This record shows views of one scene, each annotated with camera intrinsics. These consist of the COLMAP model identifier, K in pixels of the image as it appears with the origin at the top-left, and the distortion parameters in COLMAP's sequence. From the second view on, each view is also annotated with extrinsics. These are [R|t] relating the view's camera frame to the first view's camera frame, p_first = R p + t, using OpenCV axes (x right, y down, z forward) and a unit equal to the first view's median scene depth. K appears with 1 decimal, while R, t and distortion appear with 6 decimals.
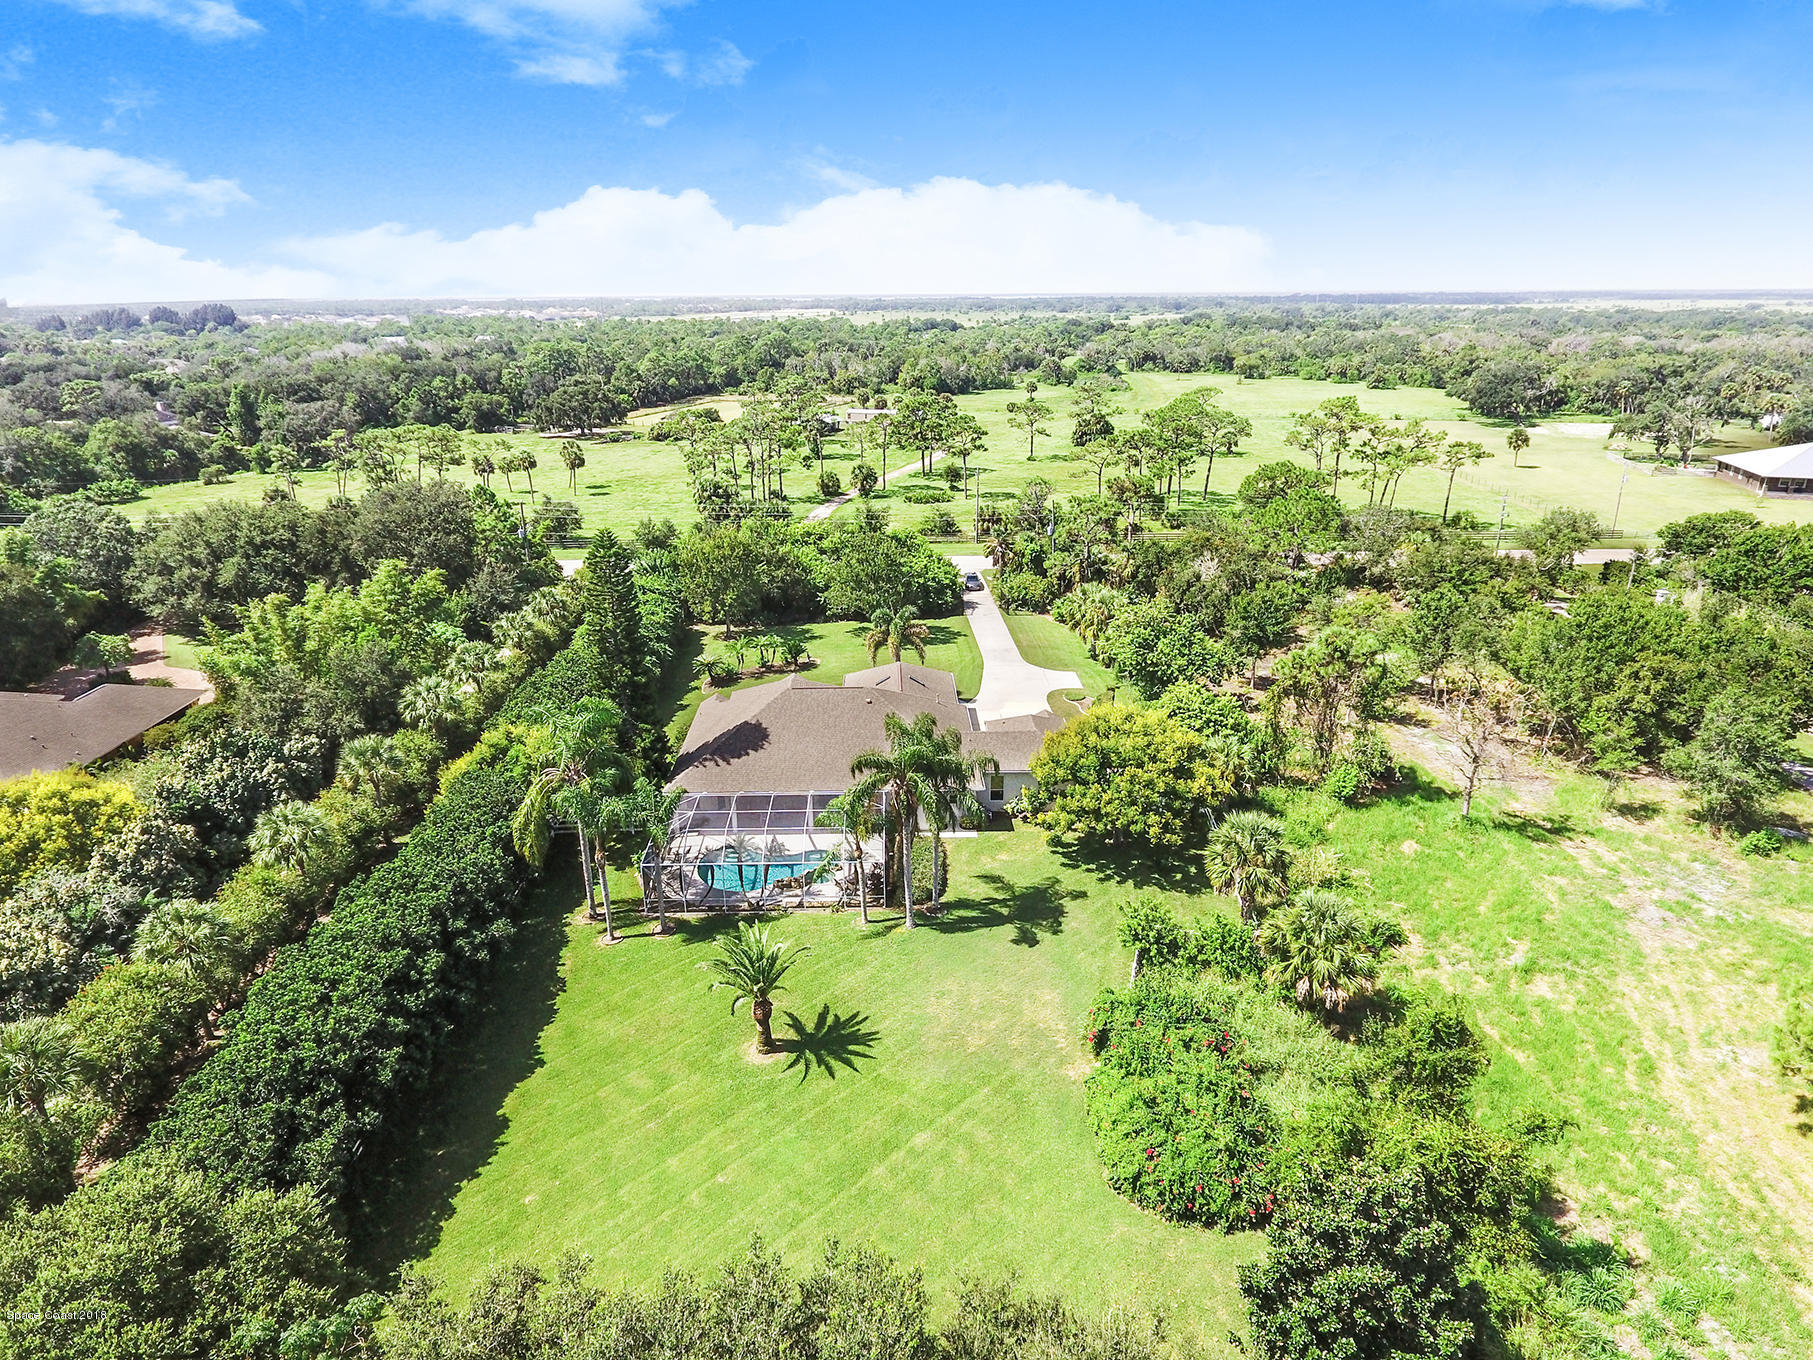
lens RADIAL K [[1067.4, 0, 902.3], [0, 1067.4, 686.4], [0, 0, 1]] dist [-0.006174, 0.002203]
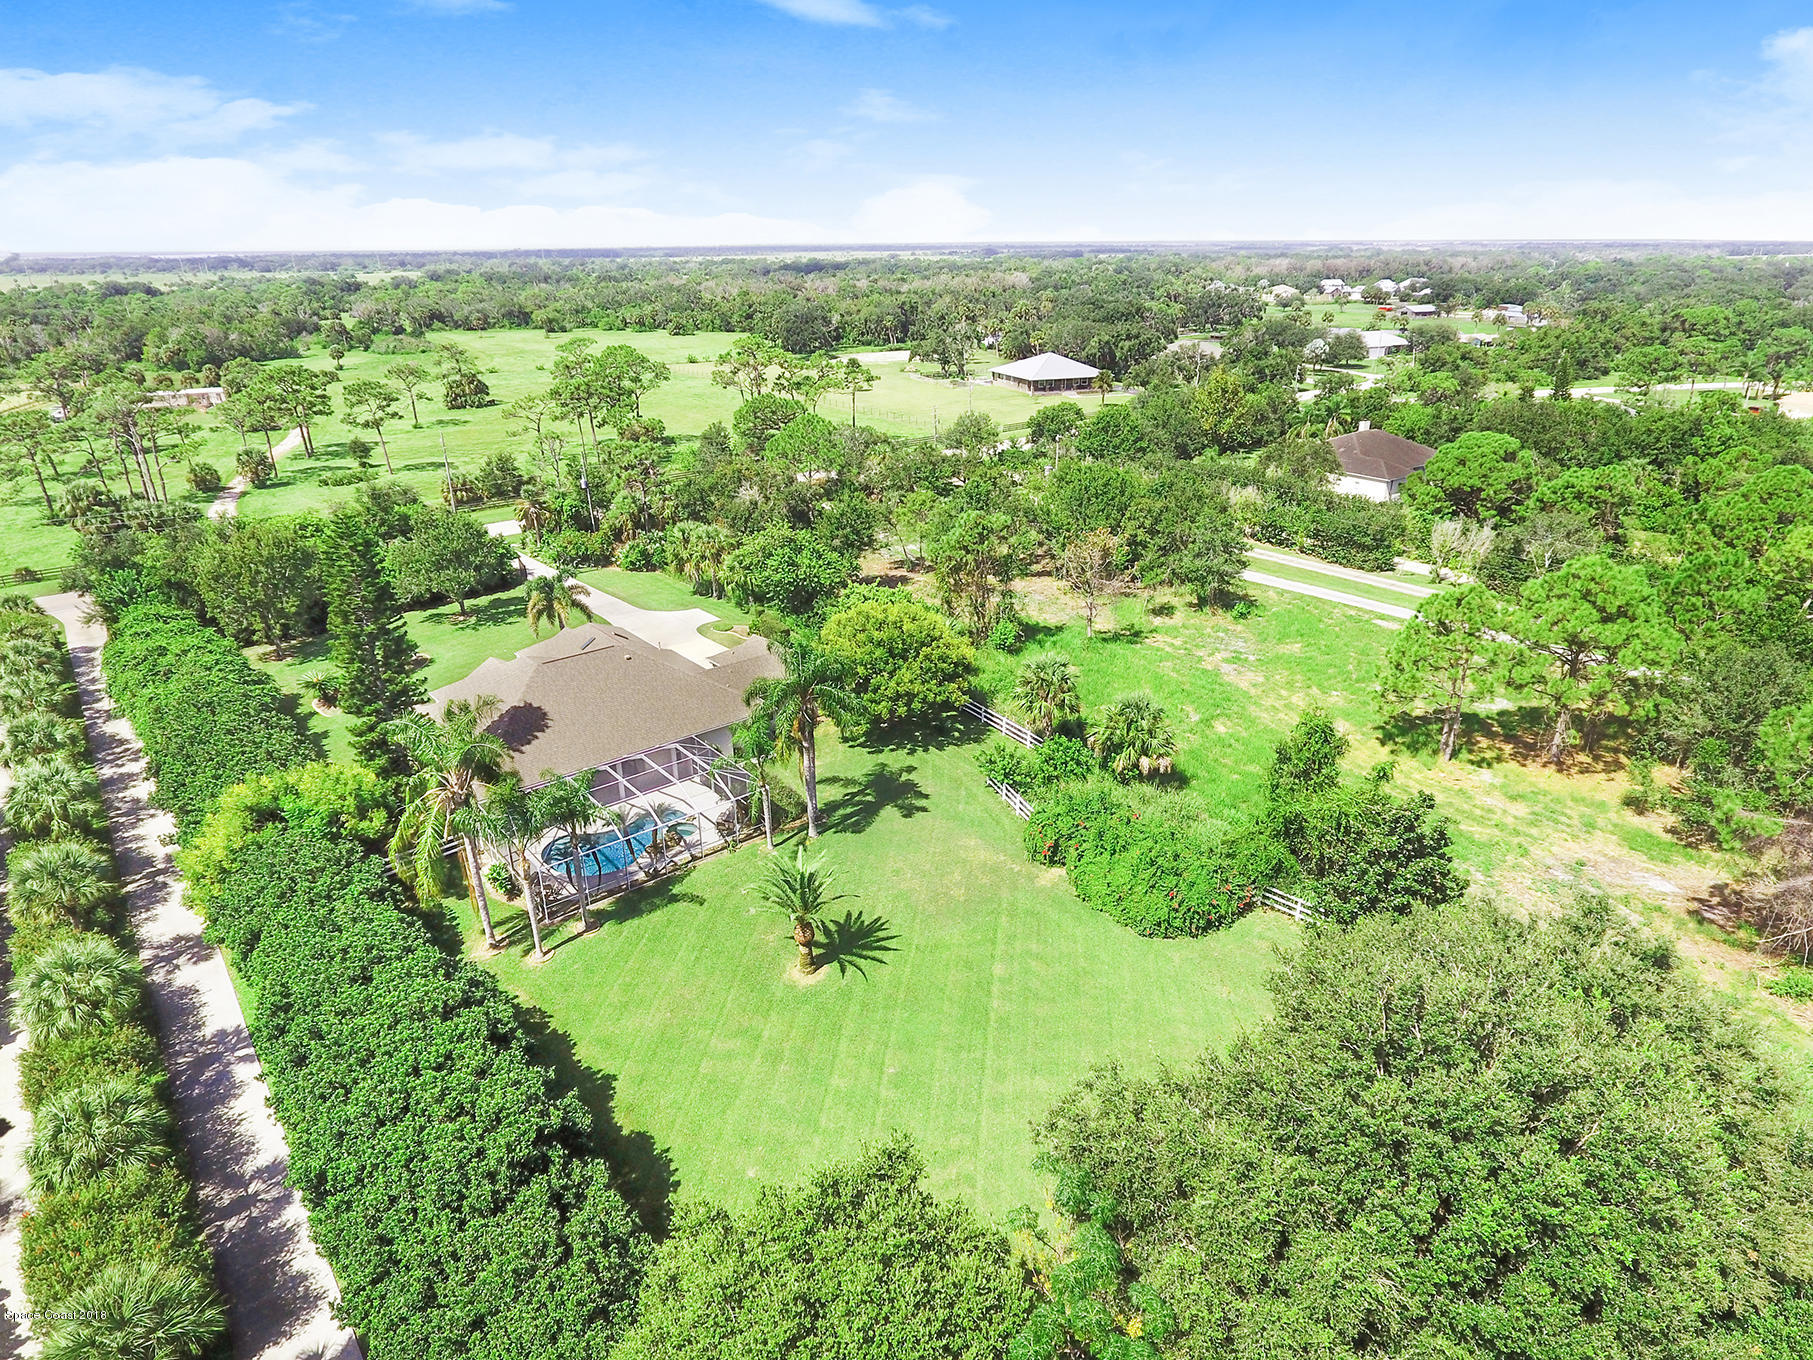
lens RADIAL K [[1067.4, 0, 902.3], [0, 1067.4, 686.4], [0, 0, 1]] dist [-0.006174, 0.002203]
pose [[0.787040, -0.238768, 0.568822, -0.411863], [0.218117, 0.970208, 0.105458, -0.008481], [-0.577056, 0.041070, 0.815672, 0.072952]]
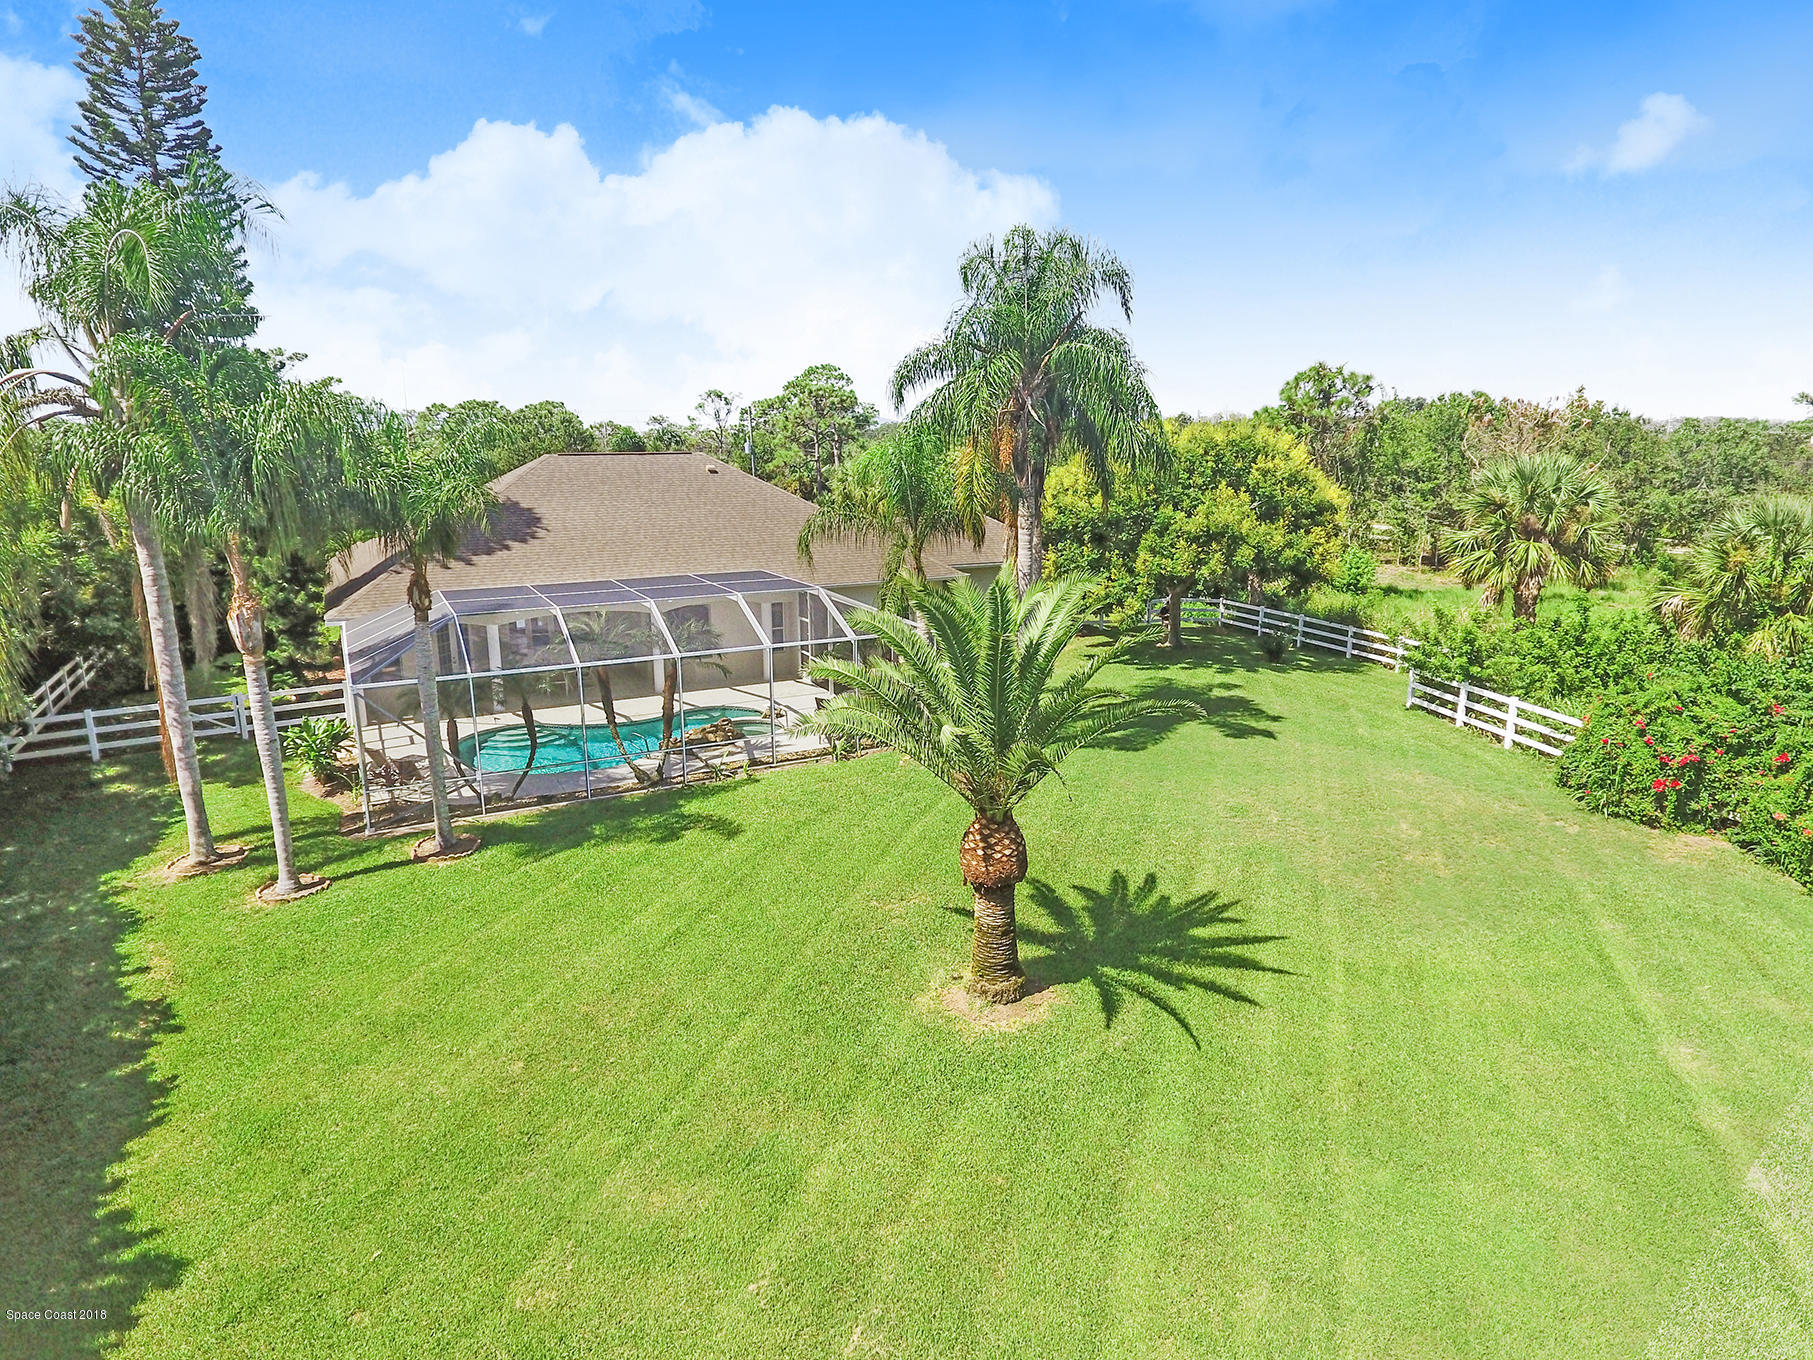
lens RADIAL K [[1067.4, 0, 902.3], [0, 1067.4, 686.4], [0, 0, 1]] dist [-0.006174, 0.002203]
pose [[0.895597, -0.104034, 0.432530, -0.201151], [0.158204, 0.983195, -0.091095, 0.197557], [-0.415785, 0.150012, 0.897006, 0.512071]]
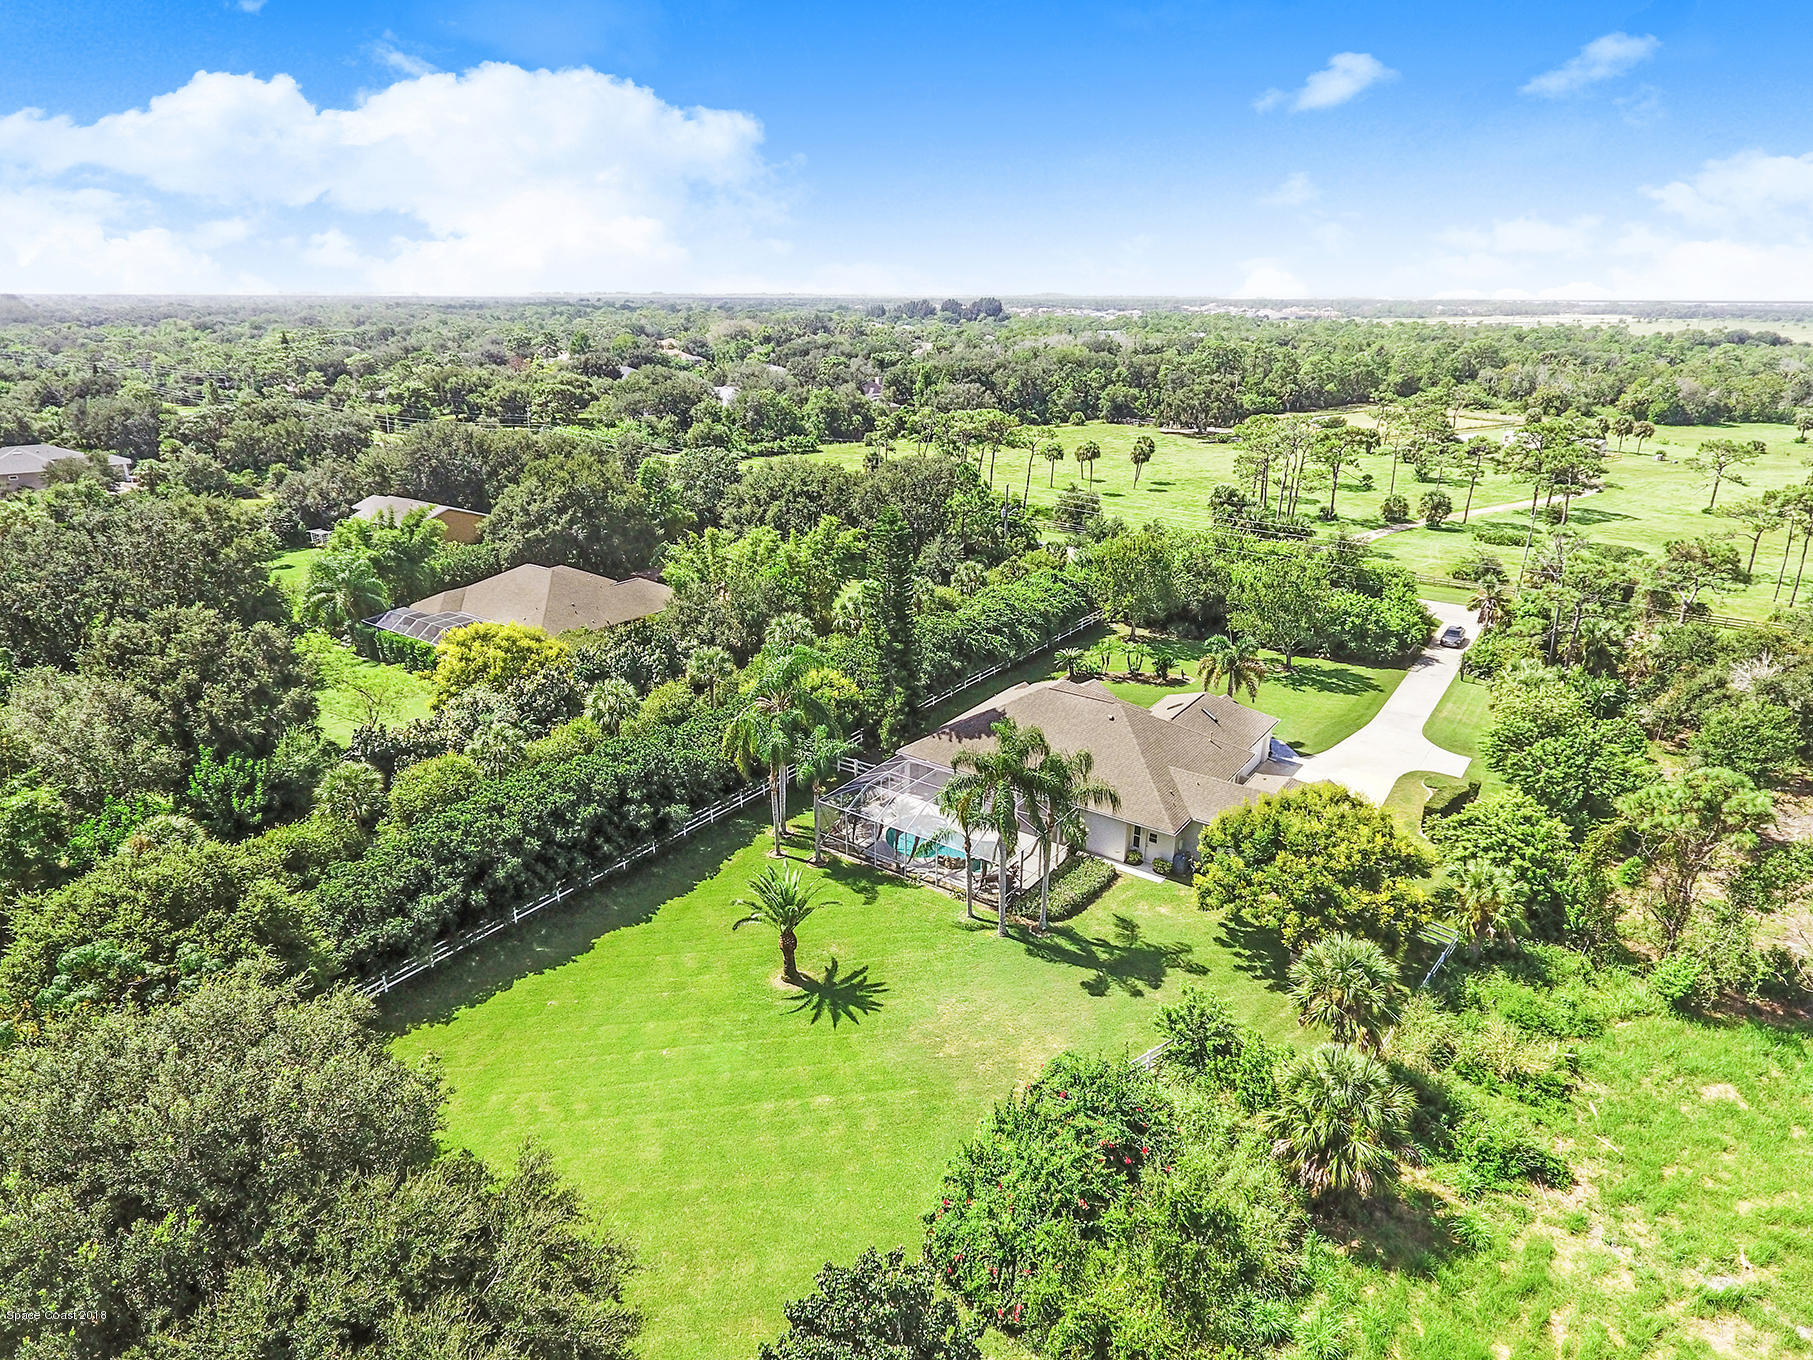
lens RADIAL K [[1067.4, 0, 902.3], [0, 1067.4, 686.4], [0, 0, 1]] dist [-0.006174, 0.002203]
pose [[0.798321, 0.218416, -0.561228, 0.373689], [-0.217702, 0.973558, 0.069215, -0.041568], [0.561506, 0.066925, 0.824762, 0.093171]]
